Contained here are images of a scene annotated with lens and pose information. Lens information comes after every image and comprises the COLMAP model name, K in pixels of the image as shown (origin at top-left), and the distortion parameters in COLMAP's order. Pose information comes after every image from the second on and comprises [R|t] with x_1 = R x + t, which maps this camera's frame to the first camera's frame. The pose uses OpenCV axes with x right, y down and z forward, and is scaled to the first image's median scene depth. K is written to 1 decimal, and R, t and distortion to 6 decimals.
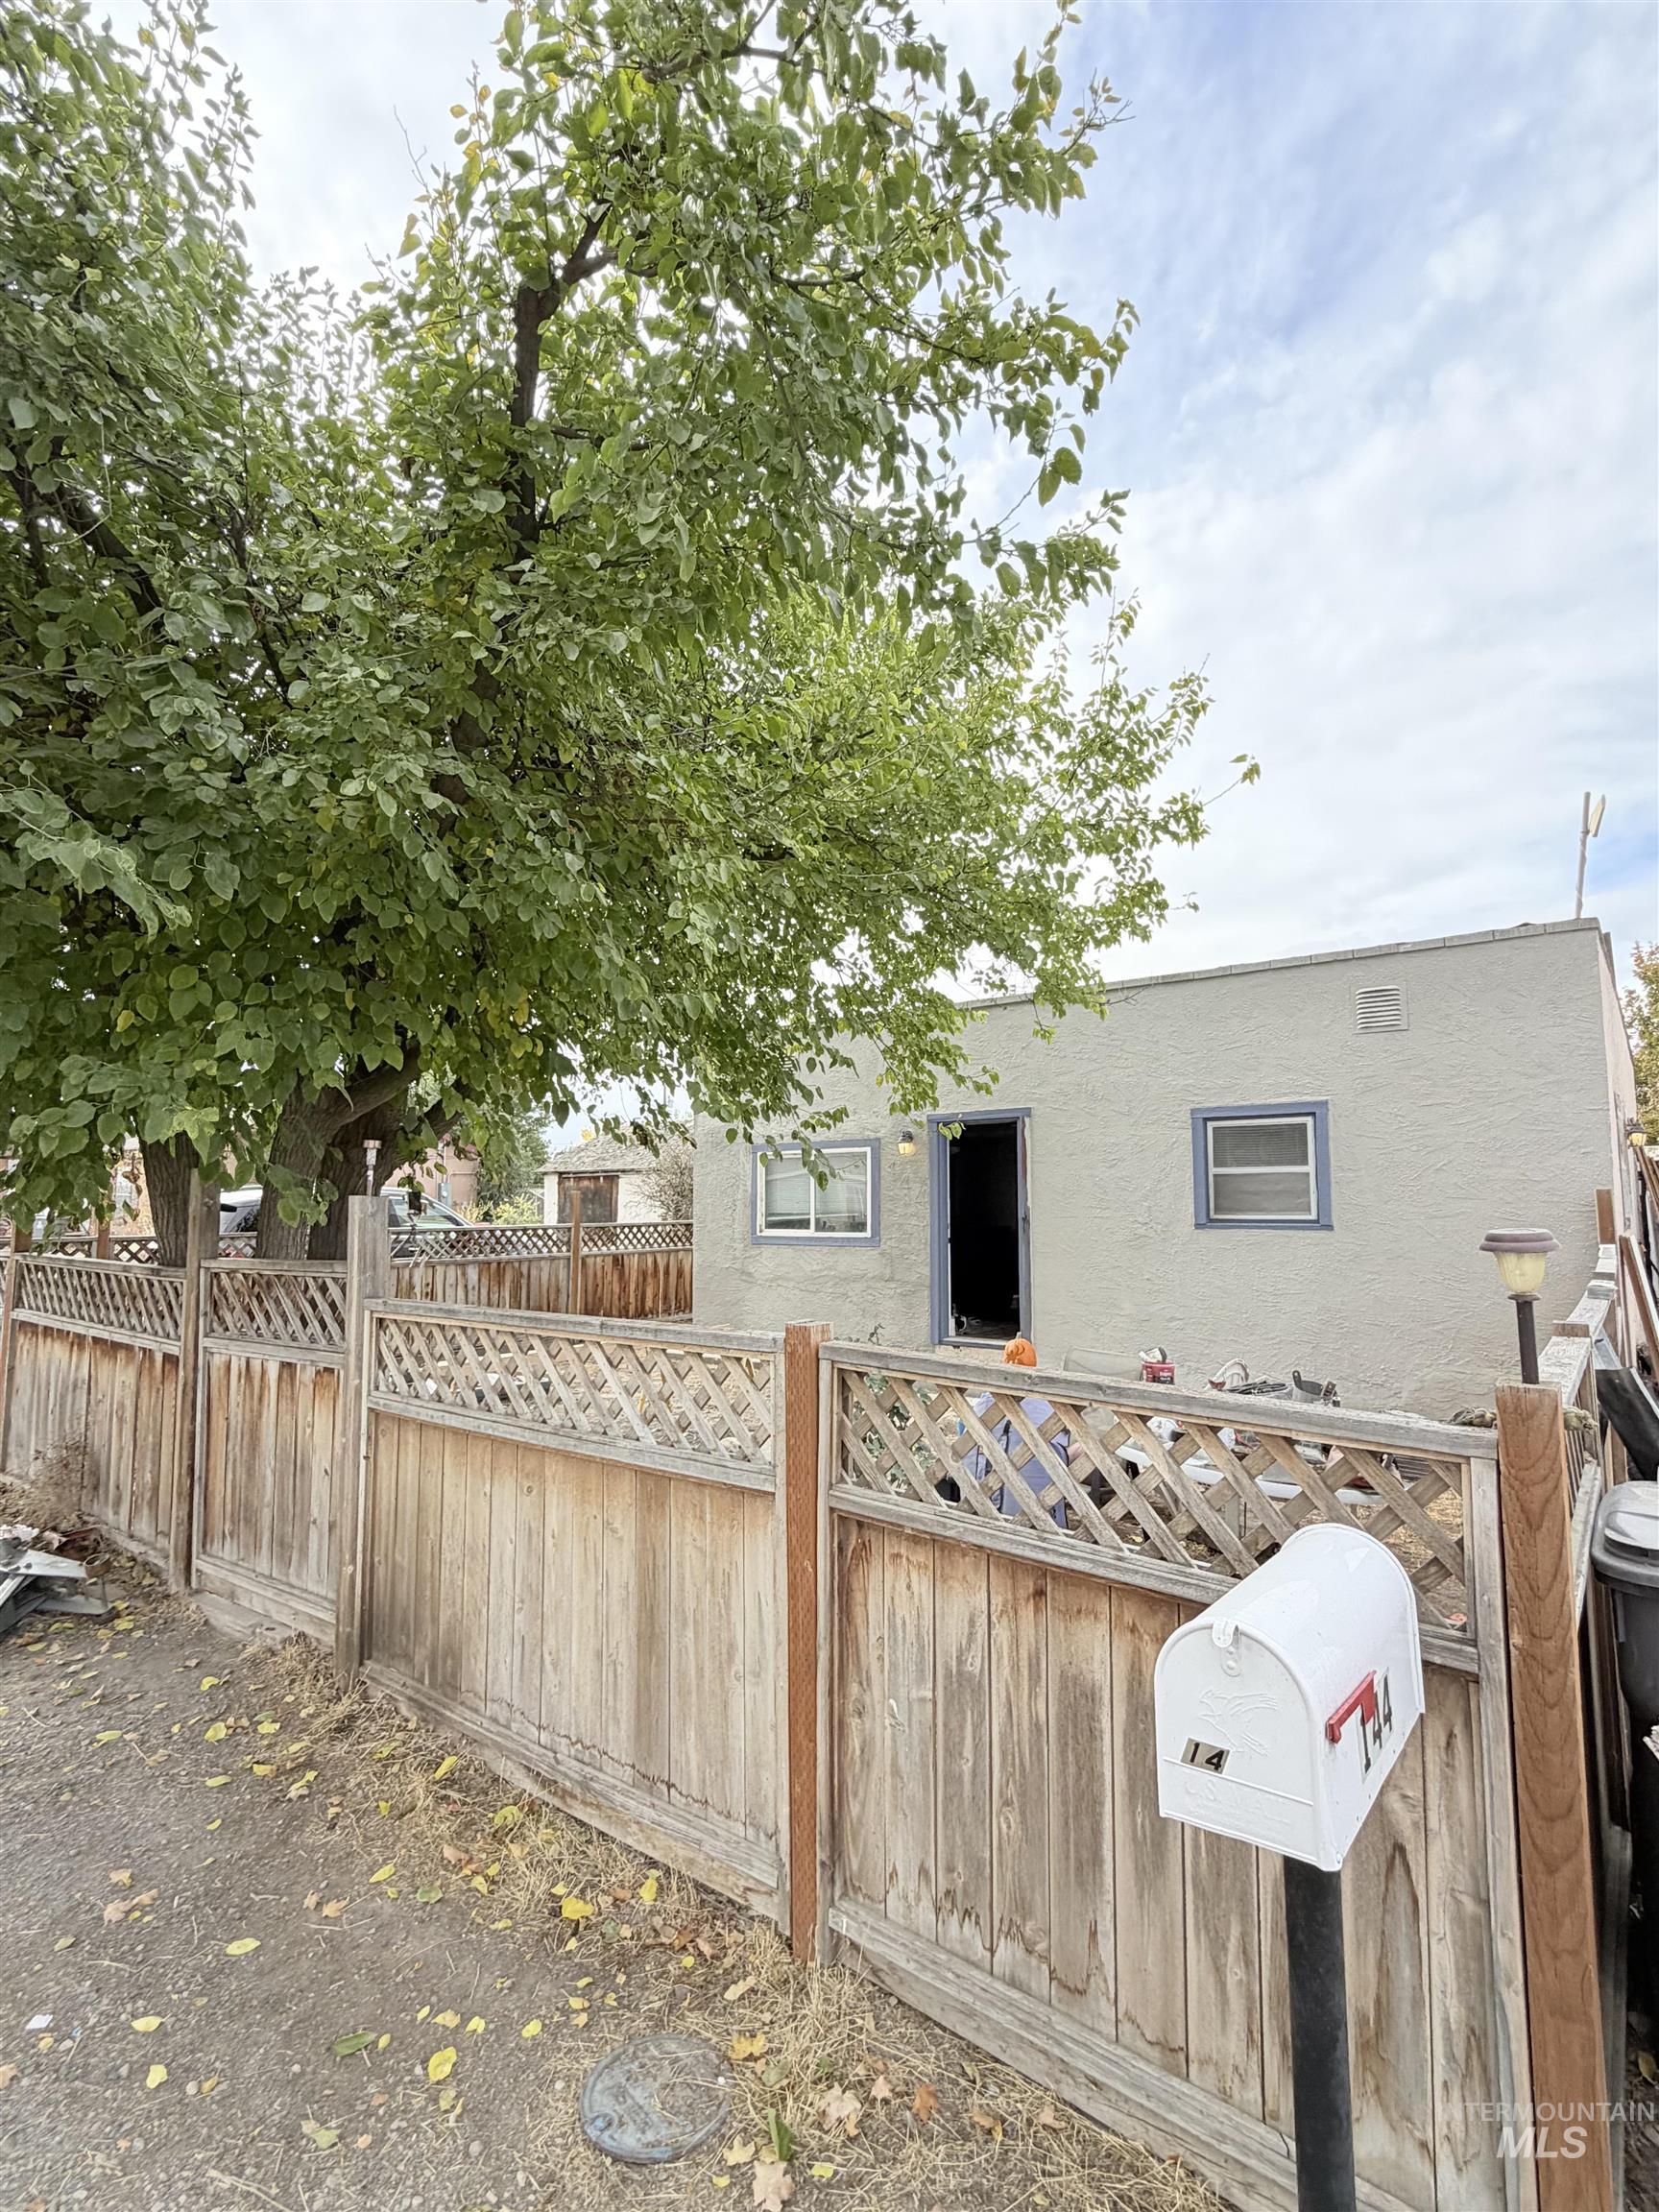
lens RADIAL K [[1098.5, 0, 832.4], [0, 1098.5, 1105.9], [0, 0, 1]] dist [0.003455, -0.001355]
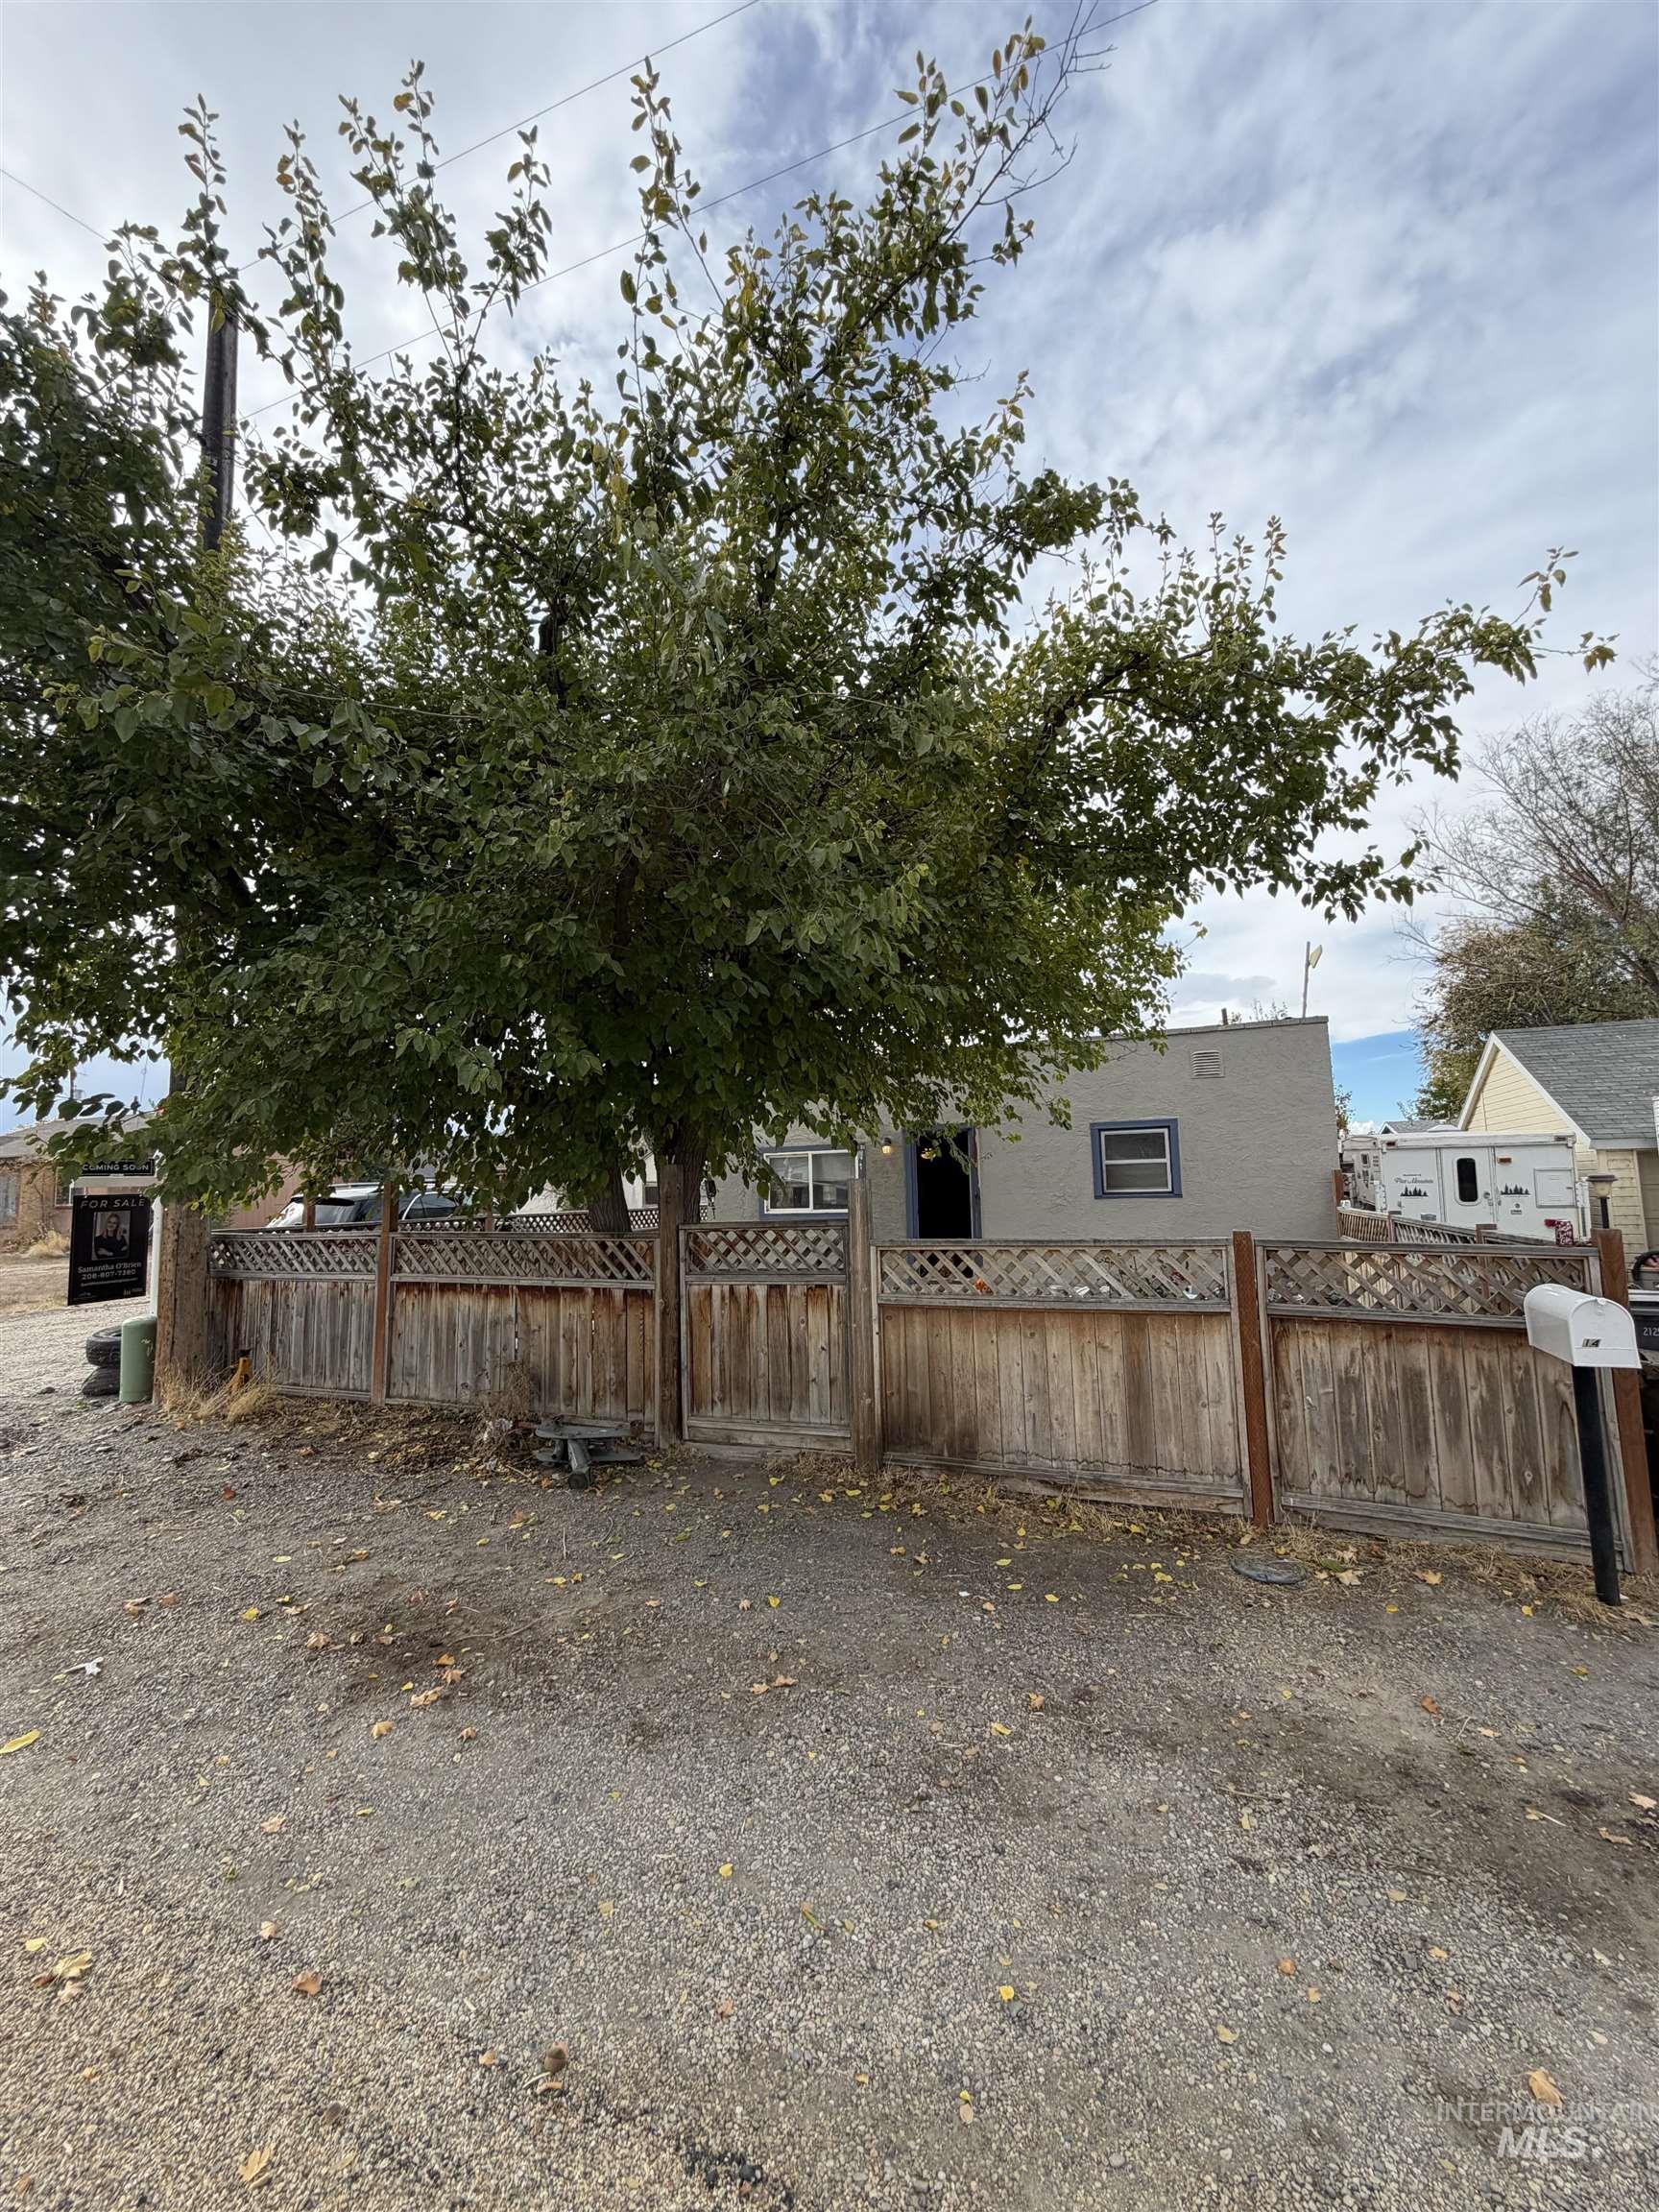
lens RADIAL K [[897.7, 0, 826.2], [0, 897.7, 1100.8], [0, 0, 1]] dist [0.003037, -0.000445]
pose [[0.961213, 0.009300, 0.275650, -1.001406], [-0.004681, 0.999837, -0.017411, -0.013324], [-0.275767, 0.015446, 0.961100, -0.346636]]
